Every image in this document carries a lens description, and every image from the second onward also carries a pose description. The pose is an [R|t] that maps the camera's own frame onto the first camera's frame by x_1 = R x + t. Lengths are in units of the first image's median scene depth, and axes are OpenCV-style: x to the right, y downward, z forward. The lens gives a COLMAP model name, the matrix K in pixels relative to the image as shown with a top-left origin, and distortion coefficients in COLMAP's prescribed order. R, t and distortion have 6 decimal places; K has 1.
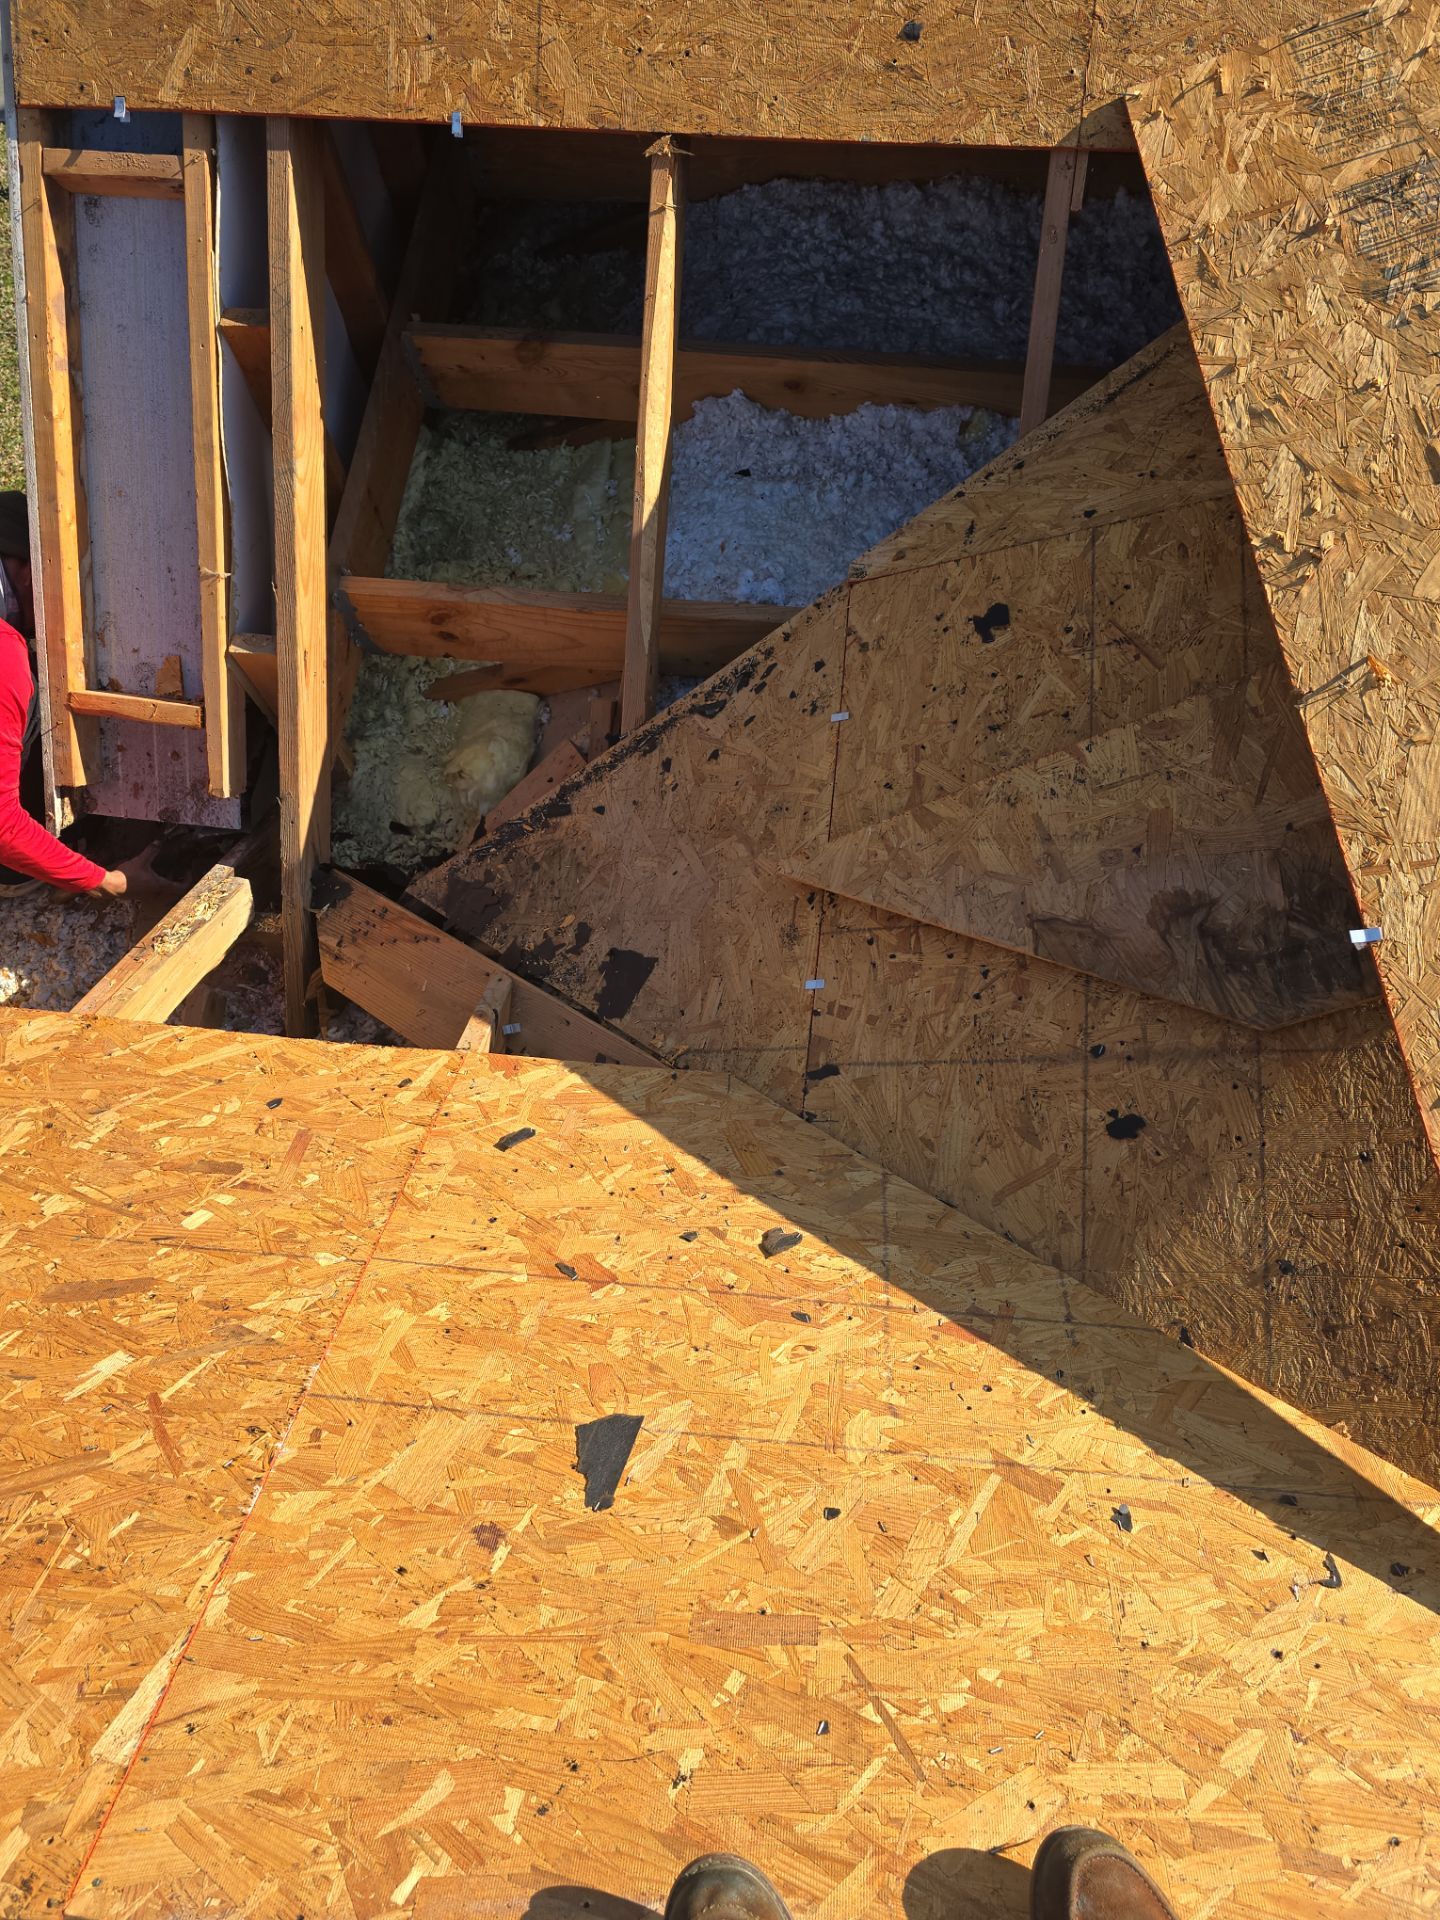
lens RADIAL K [[1343.7, 0, 720.0], [0, 1343.7, 960.0], [0, 0, 1]] dist [0.137105, -0.075958]
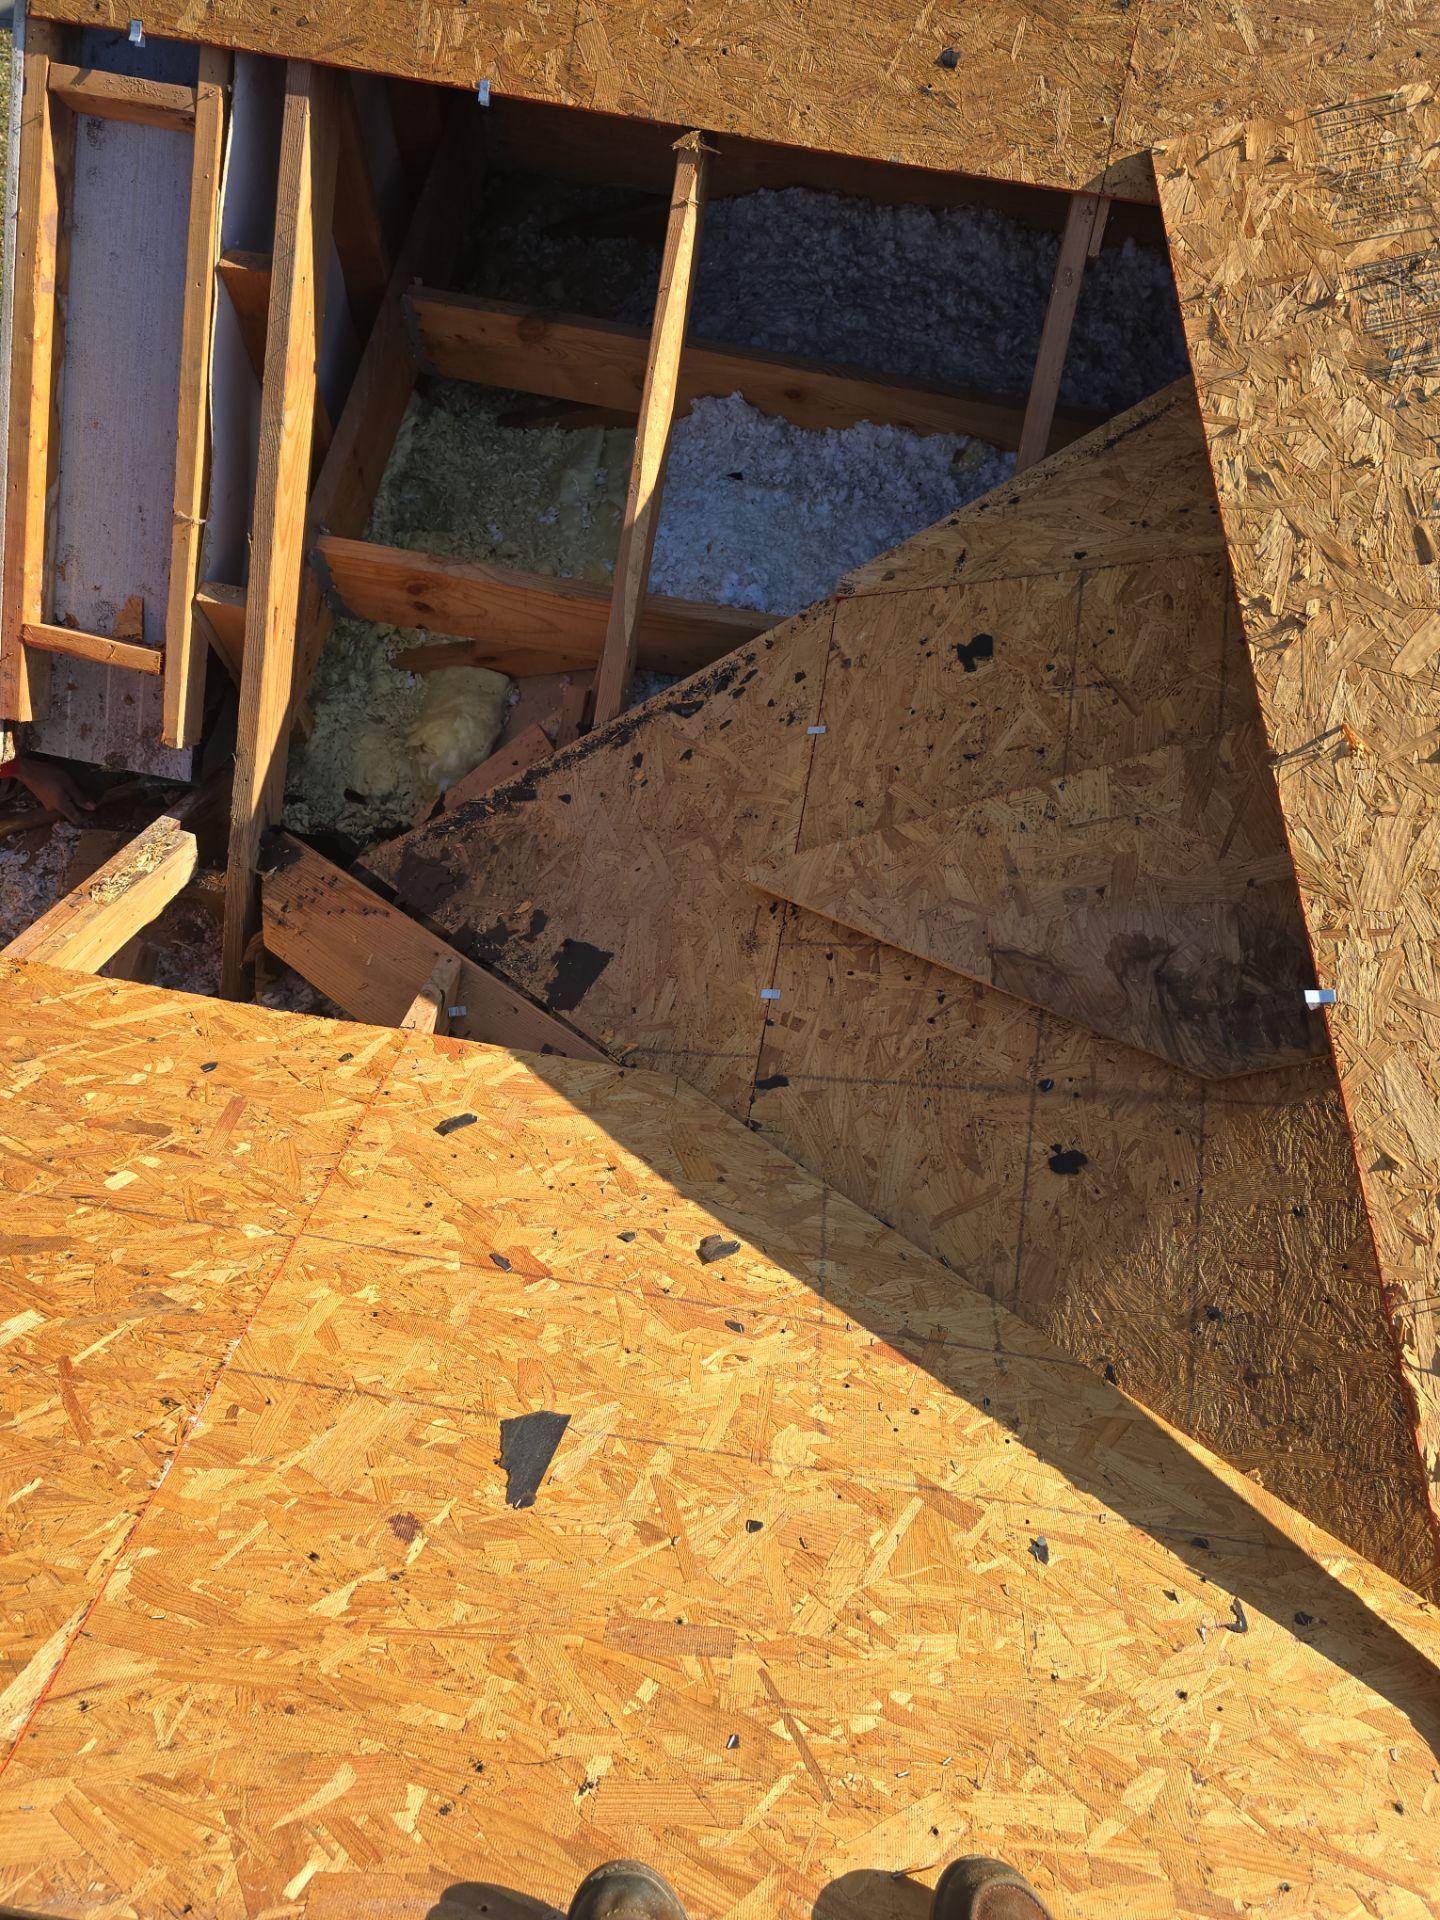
lens RADIAL K [[1343.7, 0, 720.0], [0, 1343.7, 960.0], [0, 0, 1]] dist [0.137105, -0.075958]
pose [[0.994458, 0.089732, 0.054778, -0.025822], [-0.089786, 0.995960, -0.001470, -0.002553], [-0.054689, -0.003456, 0.998497, 0.004197]]
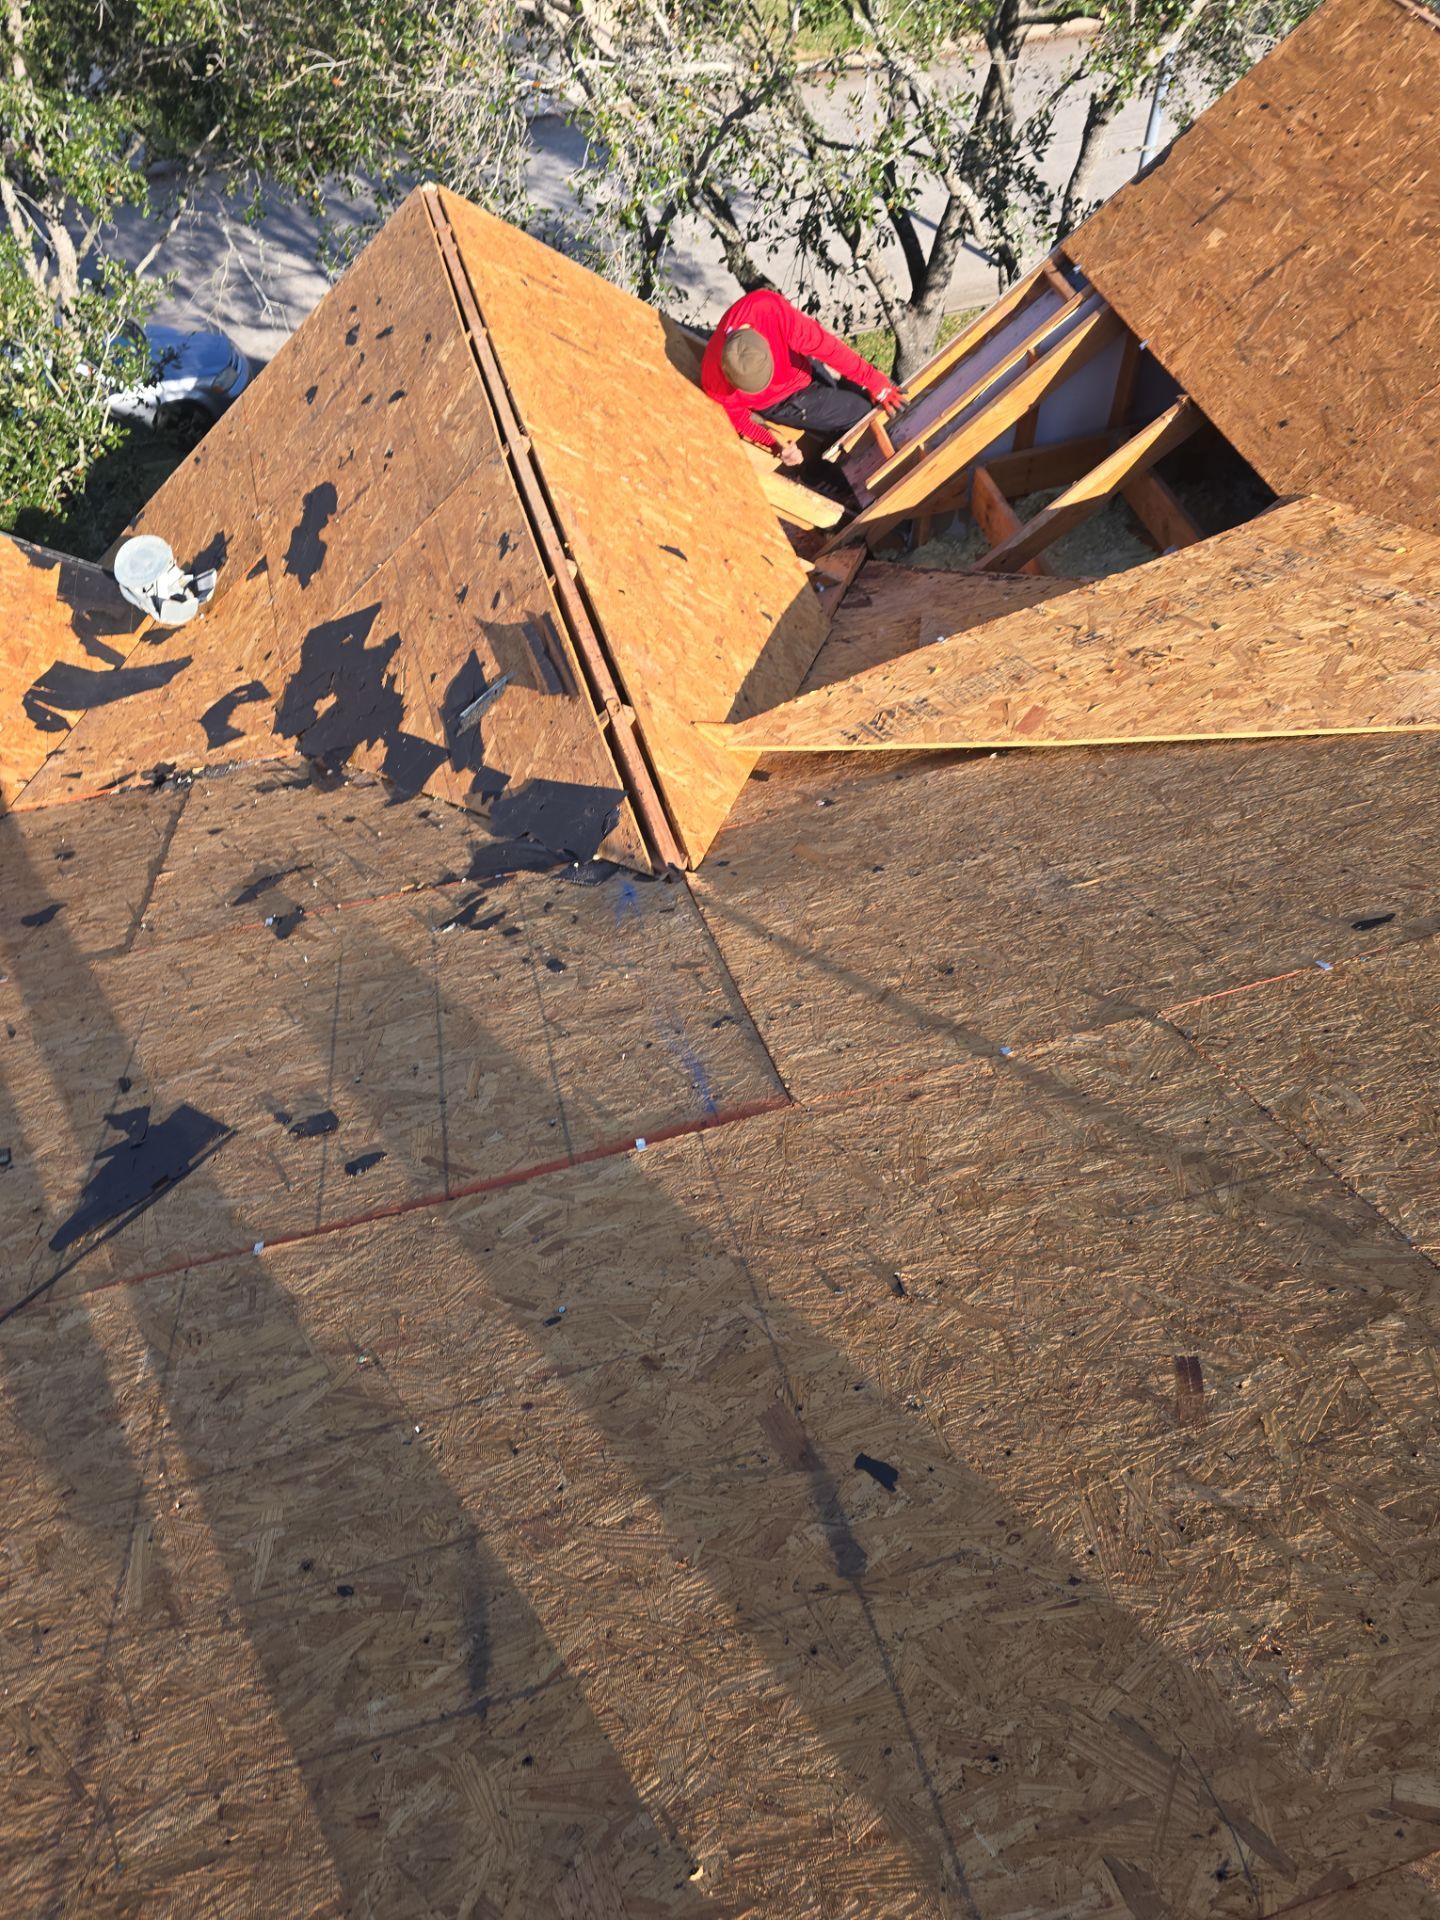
lens RADIAL K [[1254.7, 0, 780.5], [0, 1254.7, 969.6], [0, 0, 1]] dist [0.074274, -0.060846]
pose [[0.429053, 0.777200, -0.460297, 1.572275], [-0.839216, 0.531472, 0.115125, 0.250938], [0.334110, 0.336894, 0.880269, -0.830435]]
